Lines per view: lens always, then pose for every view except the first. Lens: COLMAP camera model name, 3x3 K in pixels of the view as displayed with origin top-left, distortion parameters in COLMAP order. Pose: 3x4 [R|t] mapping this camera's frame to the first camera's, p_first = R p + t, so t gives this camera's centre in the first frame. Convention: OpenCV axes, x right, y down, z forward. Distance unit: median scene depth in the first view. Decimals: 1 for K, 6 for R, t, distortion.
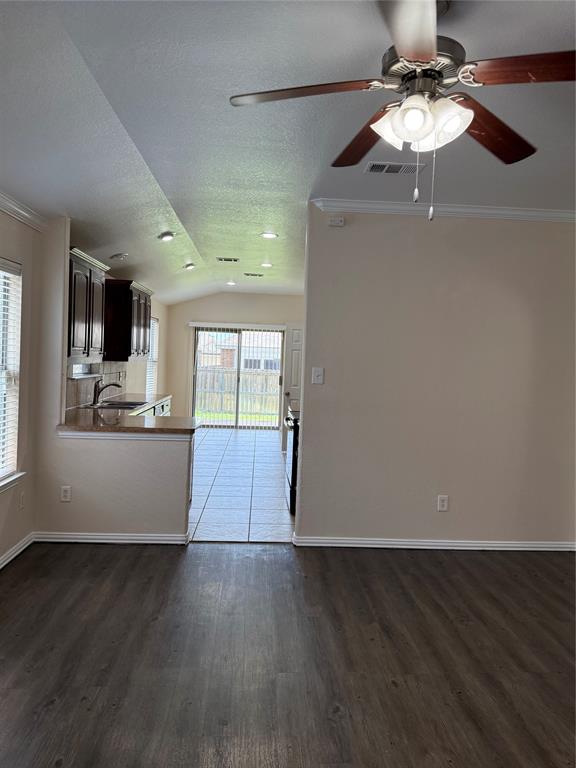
lens RADIAL K [[553.6, 0, 291.4], [0, 553.6, 369.3], [0, 0, 1]] dist [0.039419, -0.036623]
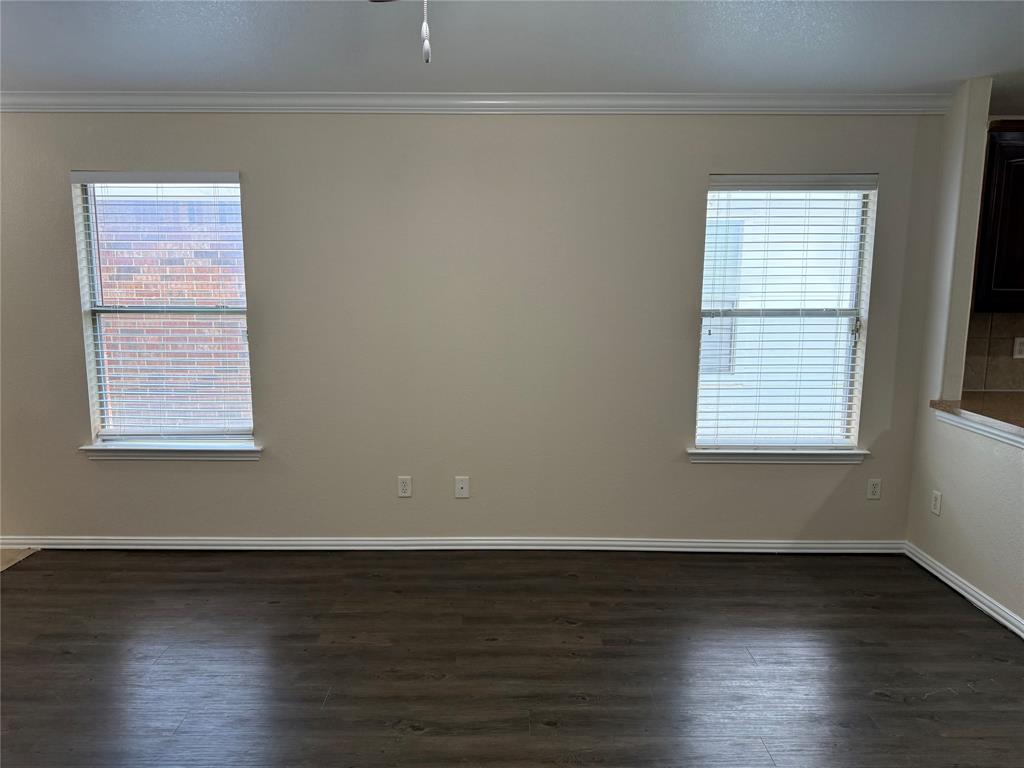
lens RADIAL K [[727.7, 0, 509.2], [0, 727.7, 382.9], [0, 0, 1]] dist [0.044624, -0.041487]
pose [[-0.062704, 0.109796, -0.991974, 0.773403], [-0.032295, 0.993186, 0.111972, -0.008481], [0.997510, 0.039057, -0.058731, 0.806608]]
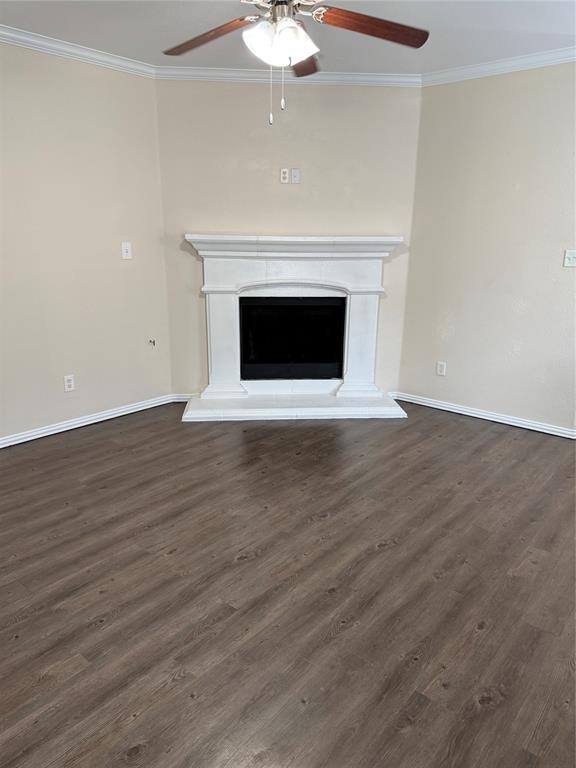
lens RADIAL K [[545.8, 0, 289.1], [0, 545.8, 388.4], [0, 0, 1]] dist [0.044624, -0.041487]
pose [[-0.721656, -0.235357, 0.651014, -0.543826], [-0.020052, 0.947142, 0.320187, -0.064283], [-0.691961, 0.218011, -0.688230, 1.400404]]
